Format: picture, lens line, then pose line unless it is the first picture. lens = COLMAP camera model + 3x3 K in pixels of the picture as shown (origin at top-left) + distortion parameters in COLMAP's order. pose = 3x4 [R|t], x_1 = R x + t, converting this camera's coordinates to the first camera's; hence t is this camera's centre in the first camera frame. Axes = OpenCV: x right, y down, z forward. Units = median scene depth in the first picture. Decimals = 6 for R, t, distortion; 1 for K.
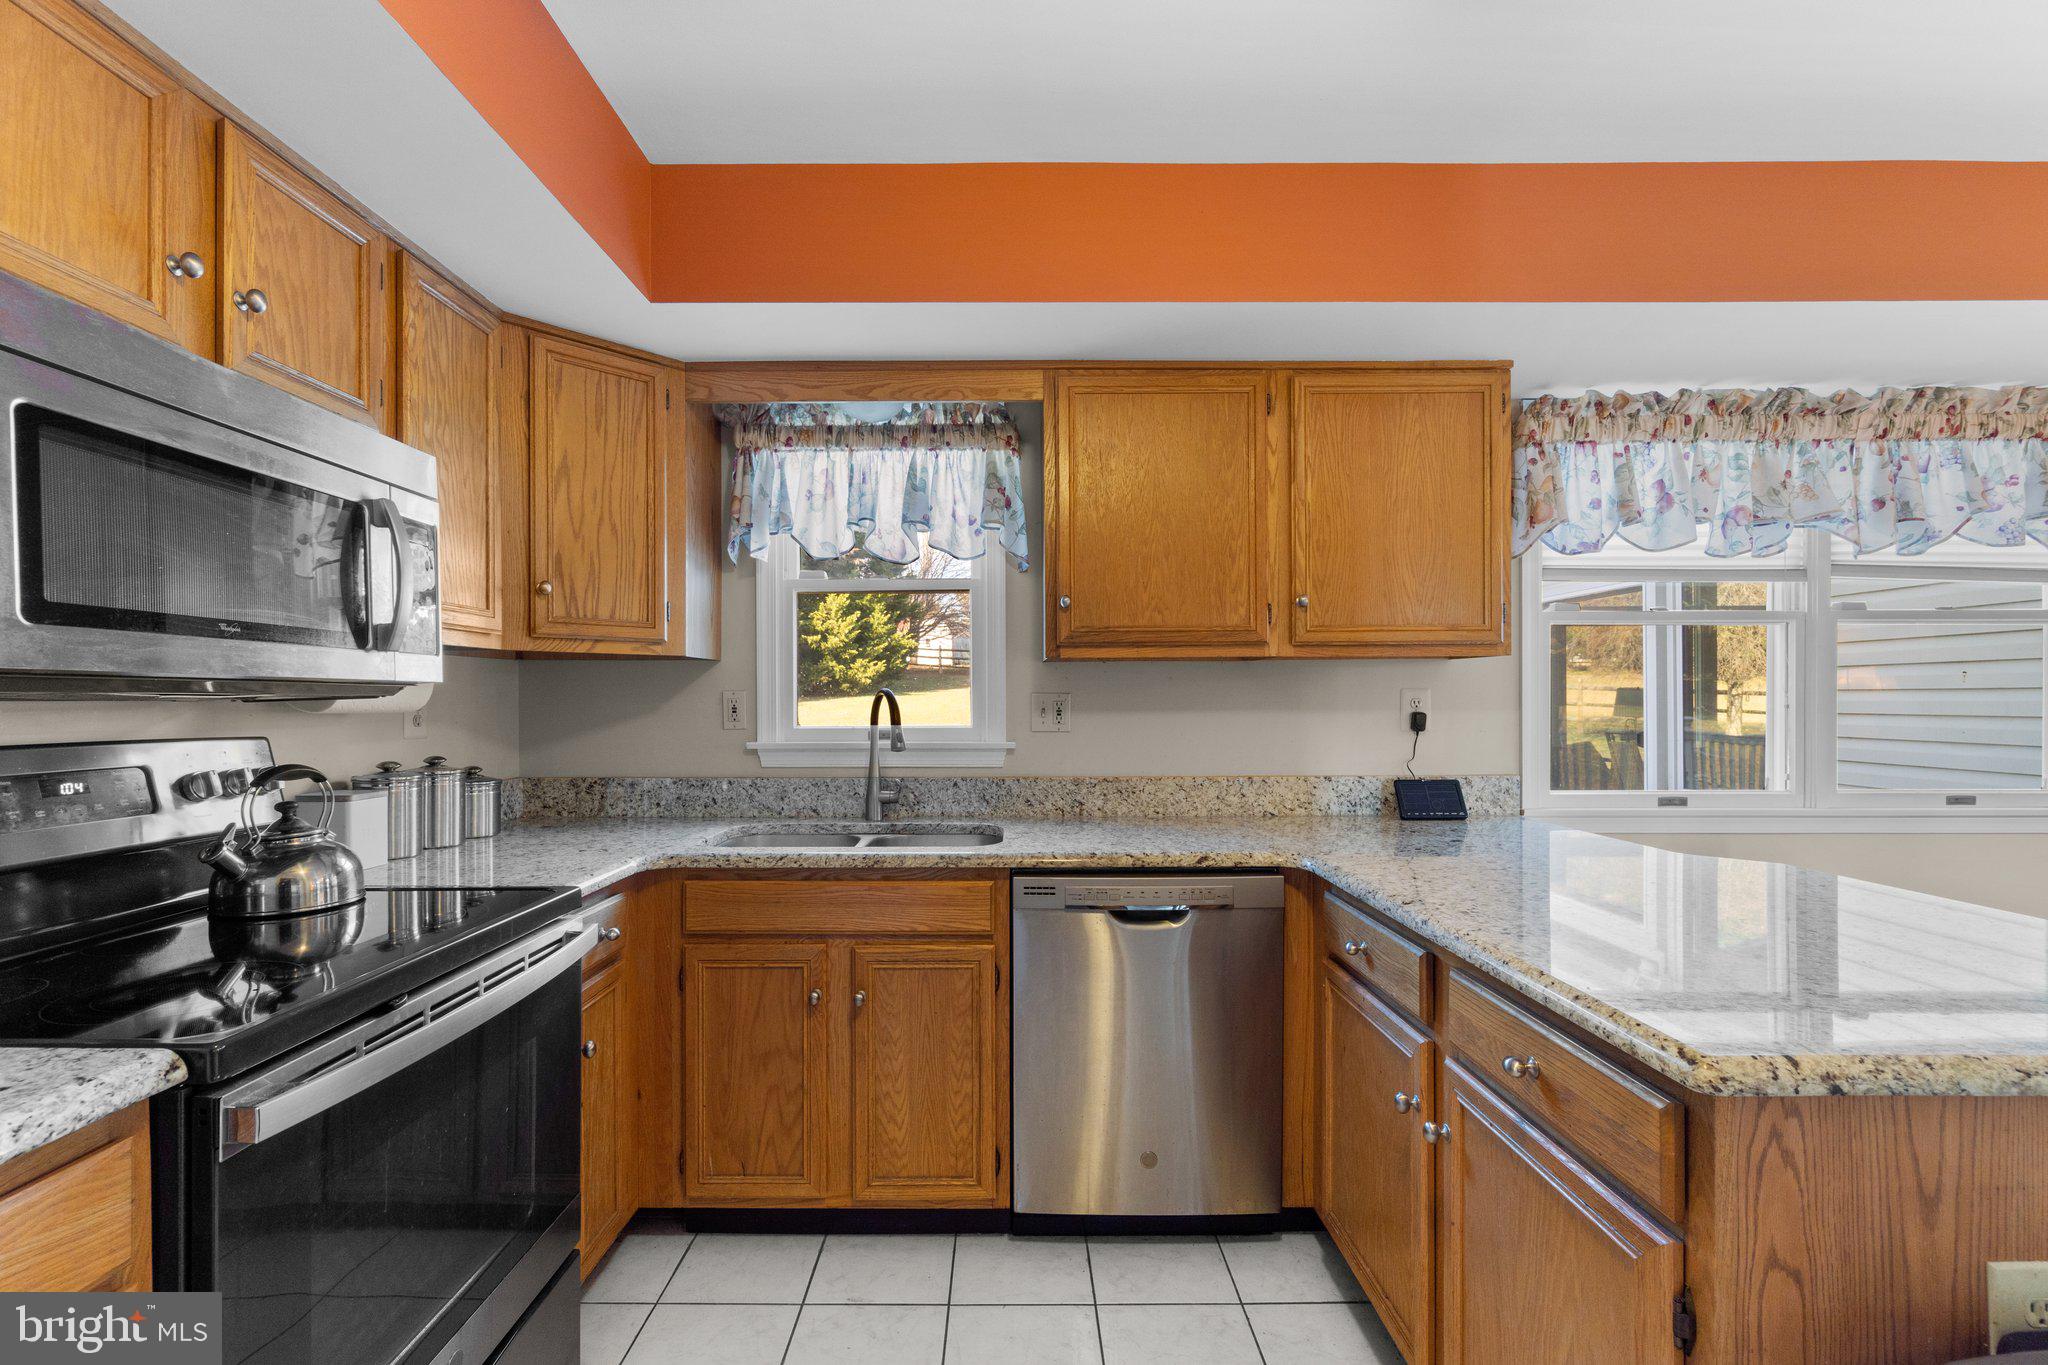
lens RADIAL K [[889.3, 0, 1023.3], [0, 889.3, 701.0], [0, 0, 1]] dist [0.001977, -0.000168]
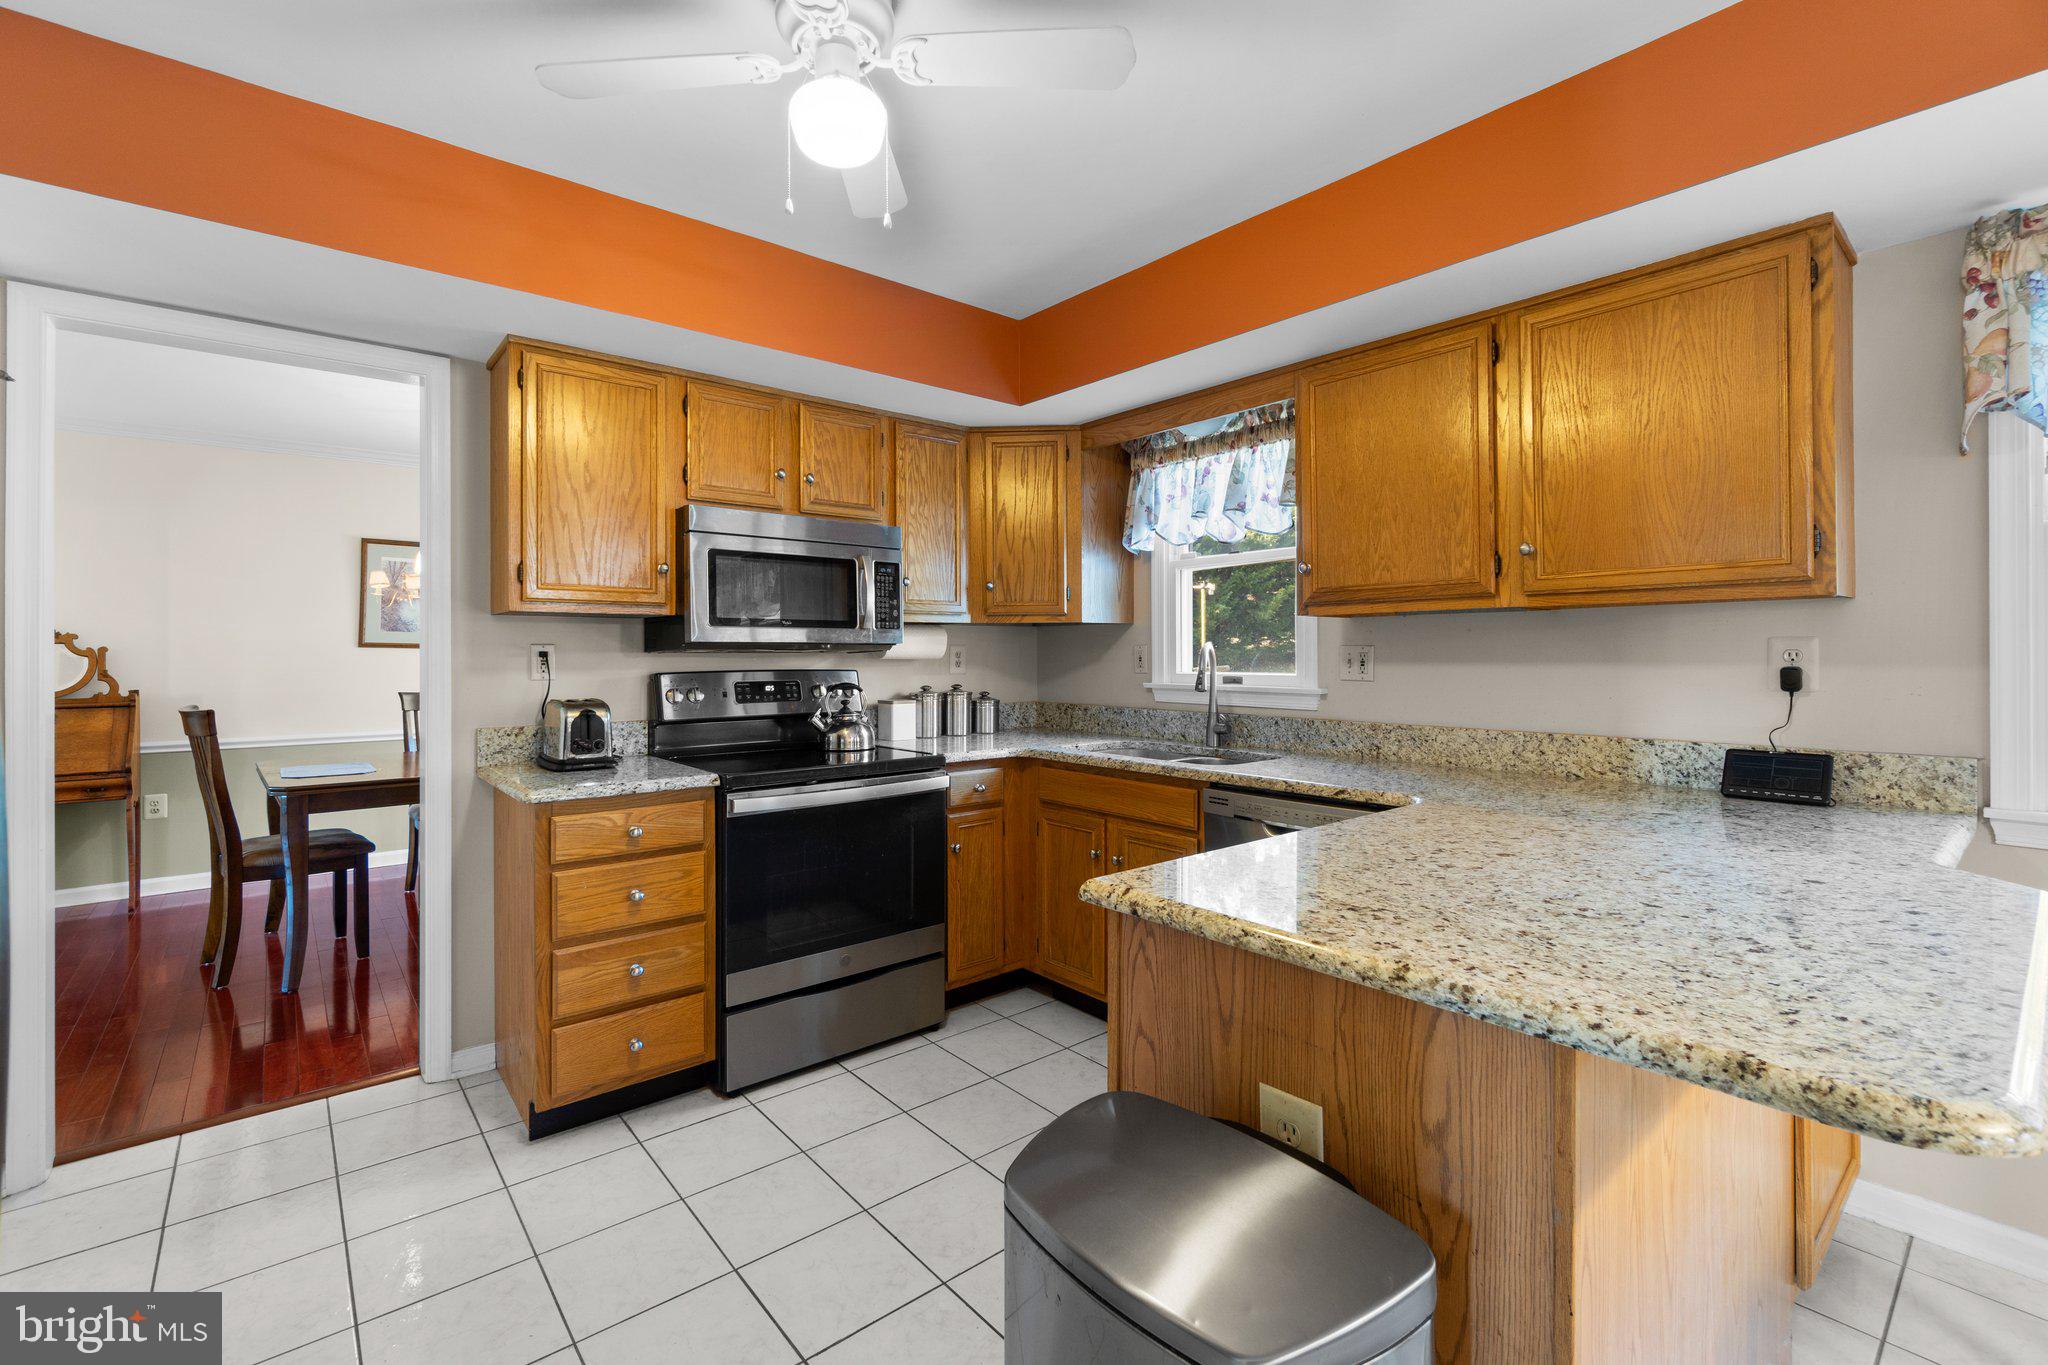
lens RADIAL K [[889.3, 0, 1016.1], [0, 889.3, 662.3], [0, 0, 1]] dist [0.001977, -0.000168]
pose [[0.644544, 0.008570, -0.764519, 0.631098], [-0.000388, 0.999941, 0.010882, -0.000245], [0.764567, -0.006718, 0.644509, -0.037645]]
